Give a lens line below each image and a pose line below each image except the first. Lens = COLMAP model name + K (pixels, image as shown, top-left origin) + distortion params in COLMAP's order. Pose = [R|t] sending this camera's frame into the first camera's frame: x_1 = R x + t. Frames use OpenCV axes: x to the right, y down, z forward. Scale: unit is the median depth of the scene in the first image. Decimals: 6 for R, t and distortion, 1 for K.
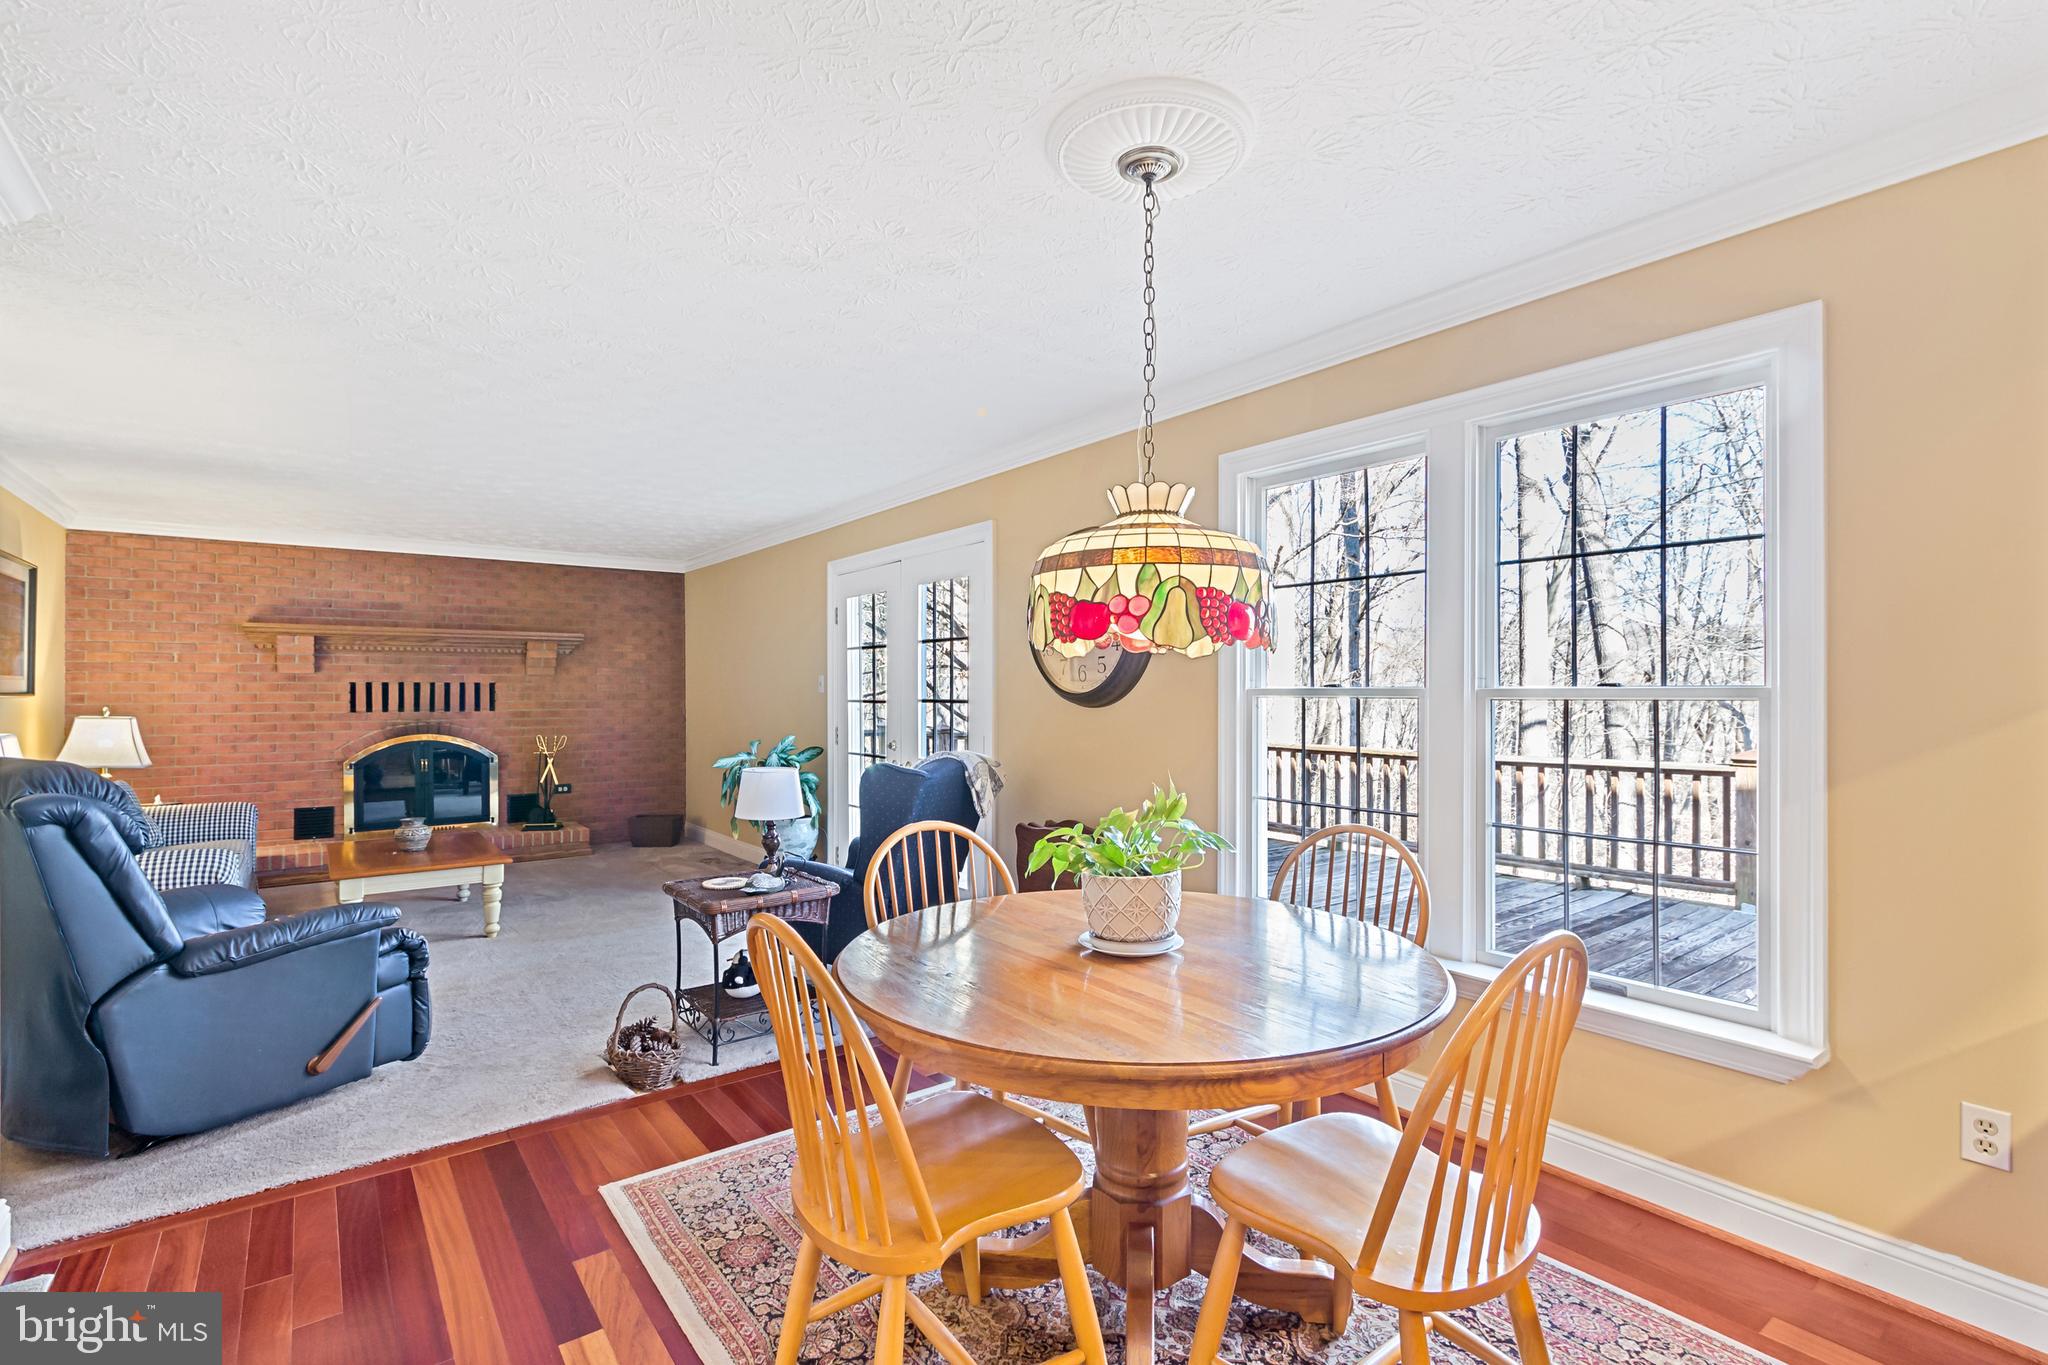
lens RADIAL K [[949.5, 0, 1032.7], [0, 949.5, 691.9], [0, 0, 1]] dist [0.005224, -0.004864]
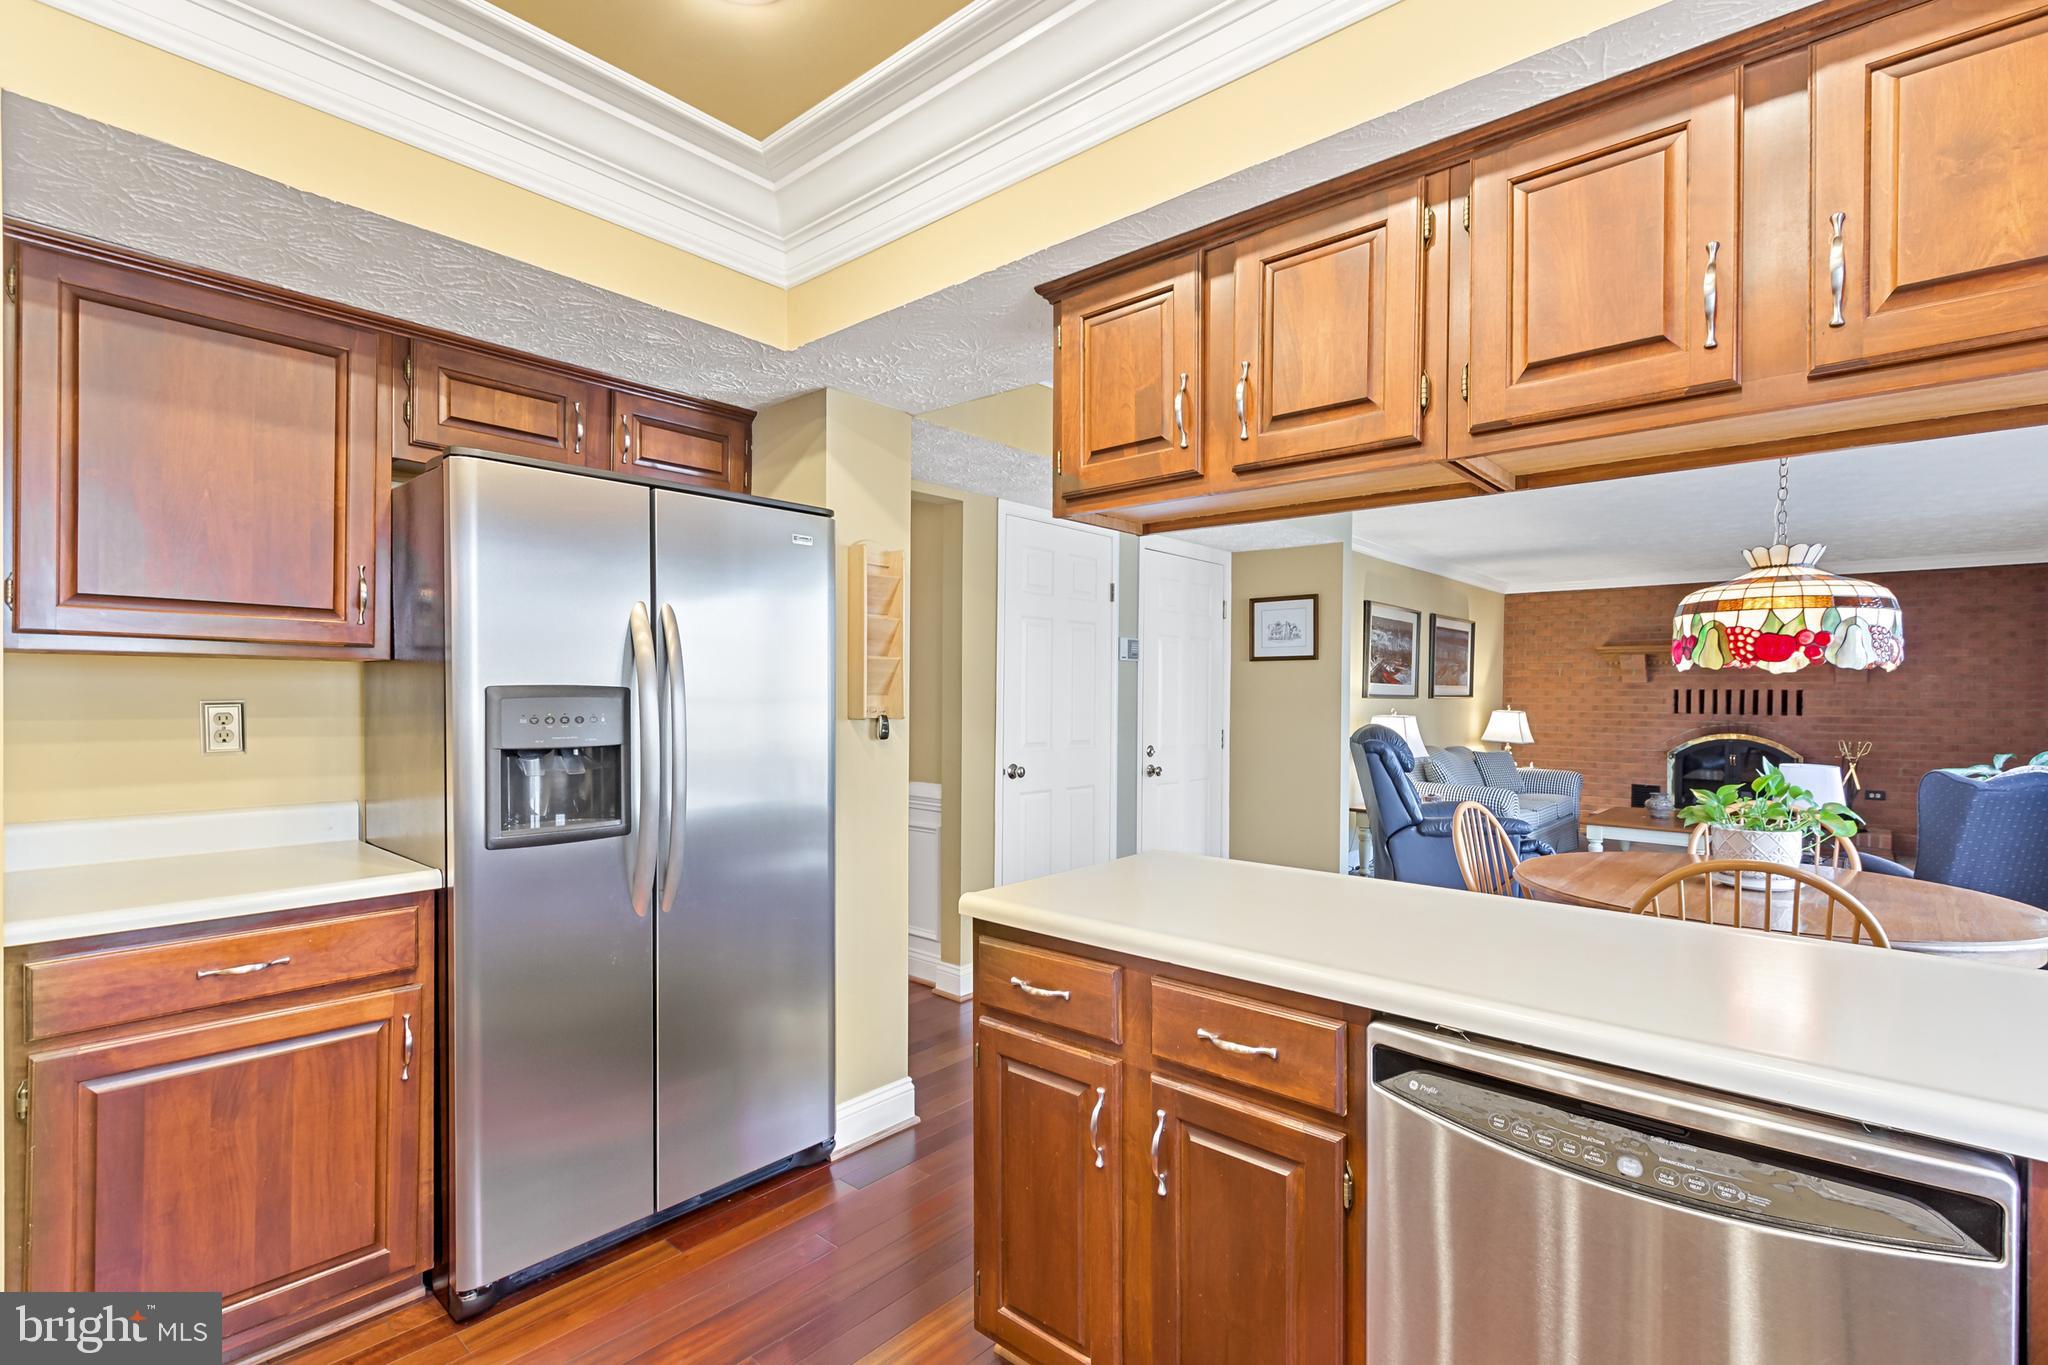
lens RADIAL K [[949.5, 0, 1059.4], [0, 949.5, 702.2], [0, 0, 1]] dist [0.005224, -0.004864]
pose [[0.223491, 0.013952, -0.974606, 0.339690], [-0.009364, 0.999882, 0.012166, -0.000925], [0.974661, 0.006407, 0.223596, -0.079670]]
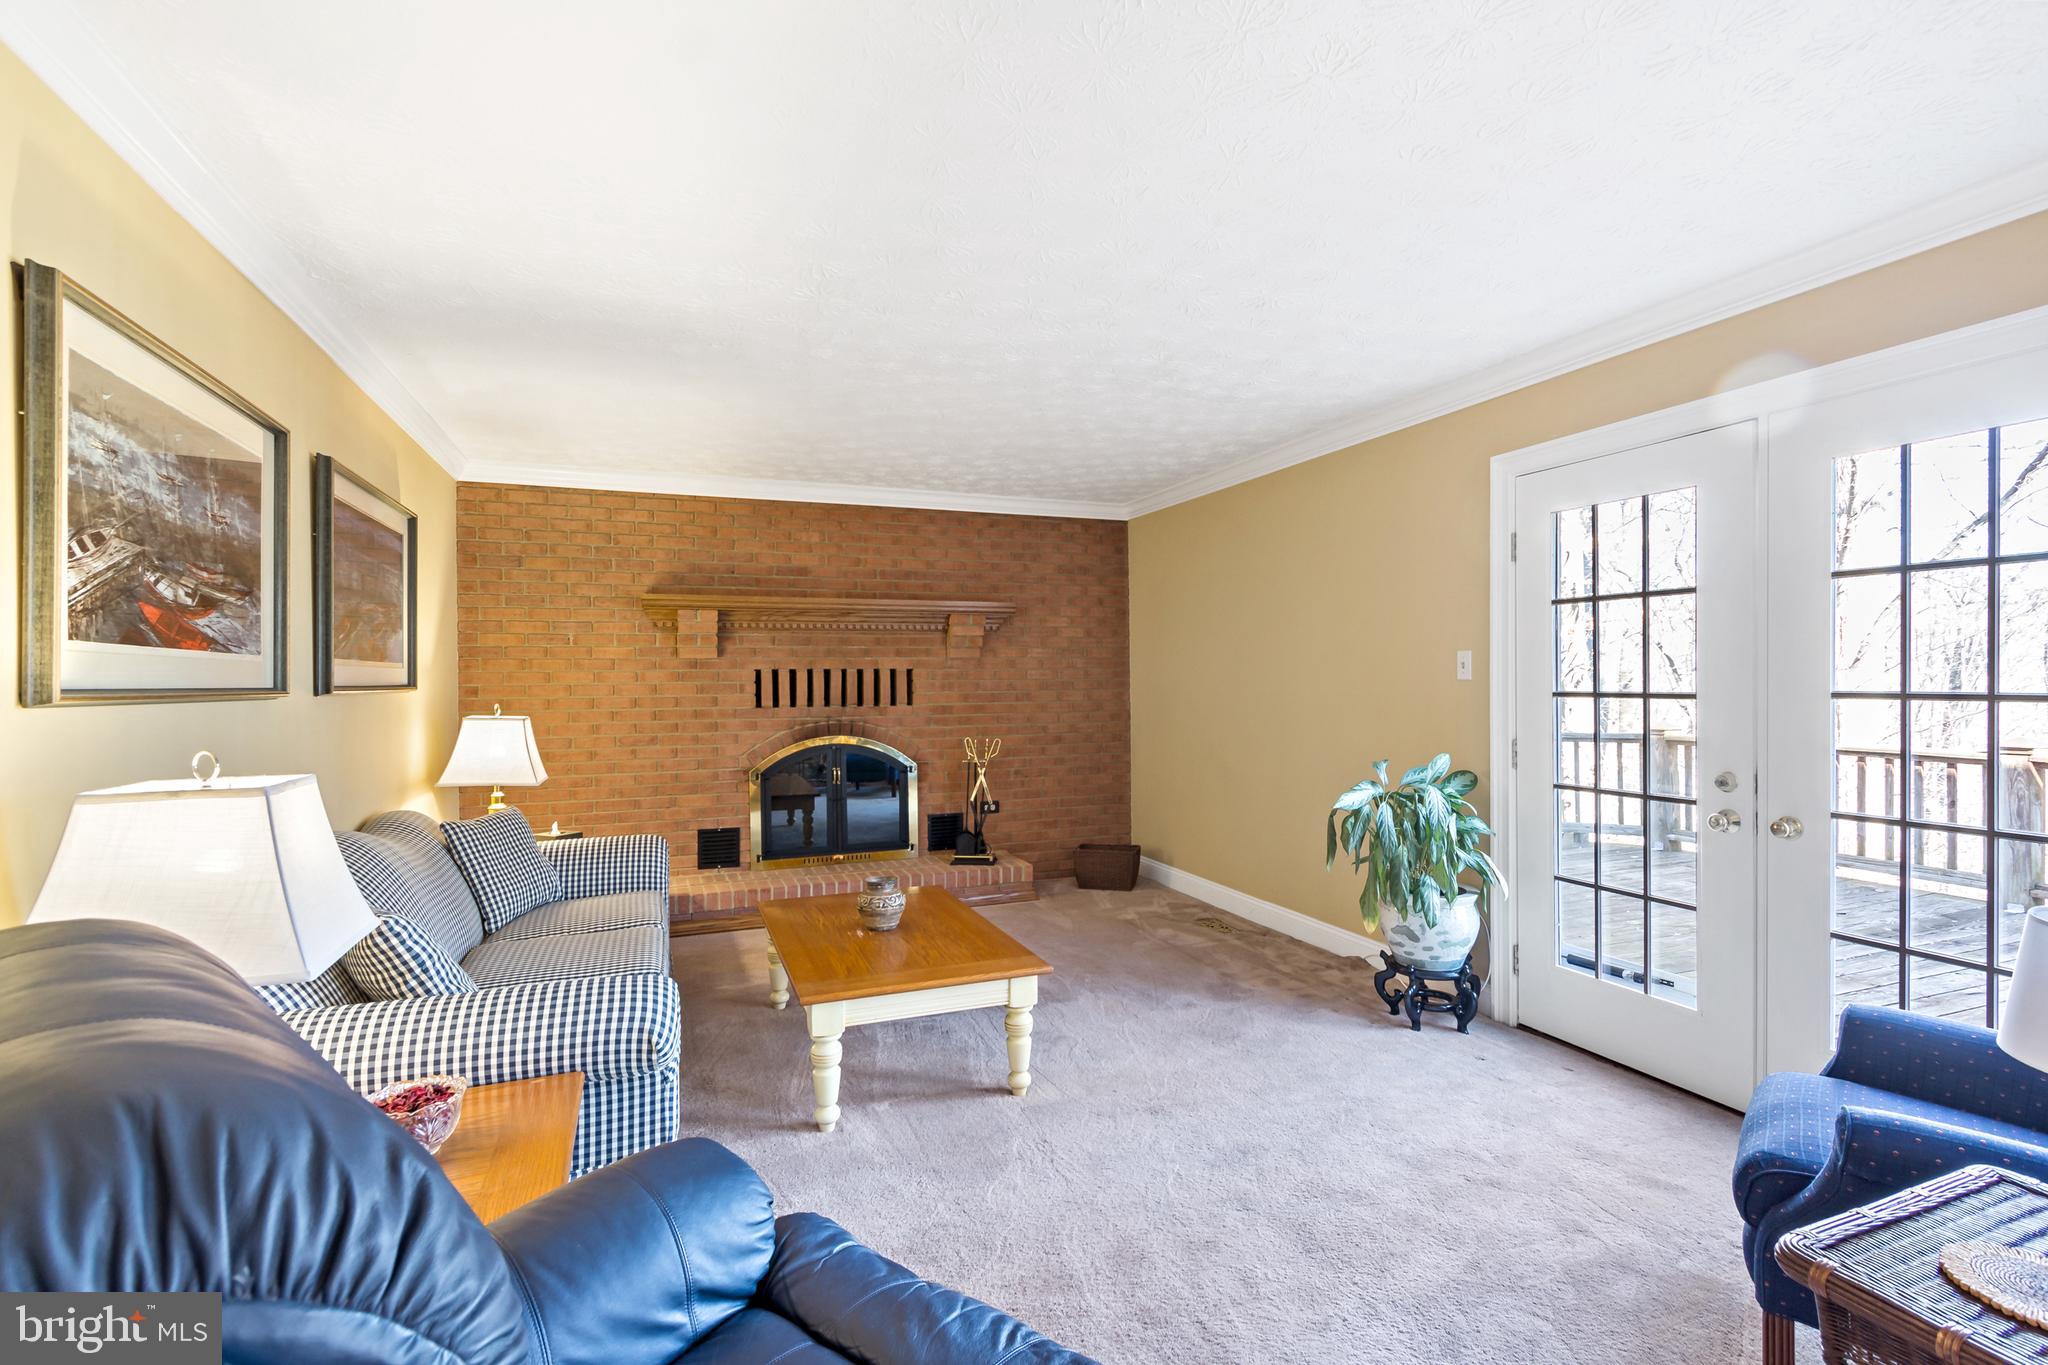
lens RADIAL K [[949.5, 0, 1018.7], [0, 949.5, 691.2], [0, 0, 1]] dist [0.005224, -0.004864]
pose [[0.958631, -0.001506, -0.284647, -0.295746], [0.005513, 0.999897, 0.013278, -0.001372], [0.284598, -0.014298, 0.958540, 0.321006]]
